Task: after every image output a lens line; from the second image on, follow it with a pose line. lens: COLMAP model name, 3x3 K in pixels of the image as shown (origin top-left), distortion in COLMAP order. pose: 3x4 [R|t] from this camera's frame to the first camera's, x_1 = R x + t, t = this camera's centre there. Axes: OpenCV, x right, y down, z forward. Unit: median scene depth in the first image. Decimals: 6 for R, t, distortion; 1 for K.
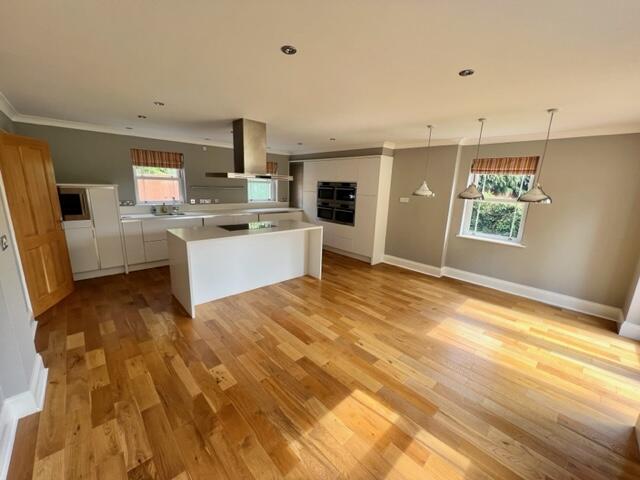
lens RADIAL K [[254.9, 0, 319.8], [0, 254.9, 240.5], [0, 0, 1]] dist [0.000034, 0.000467]
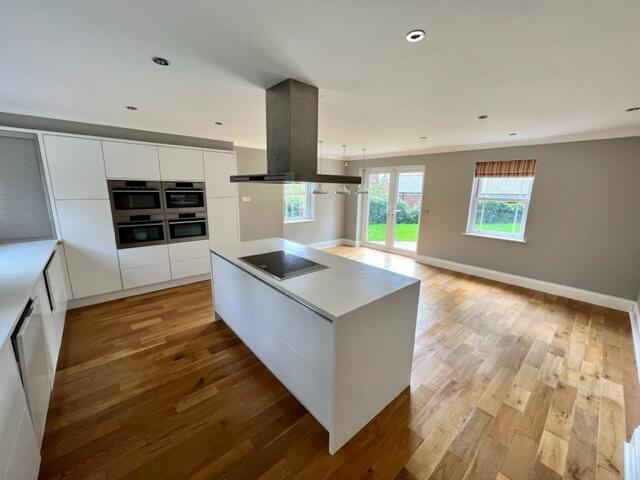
lens RADIAL K [[254.9, 0, 319.6], [0, 254.9, 238.7], [0, 0, 1]] dist [0.000034, 0.000467]
pose [[0.038777, -0.232448, 0.971836, -0.613823], [0.202981, 0.954122, 0.220112, -0.160443], [-0.978415, 0.188728, 0.084180, 0.617085]]
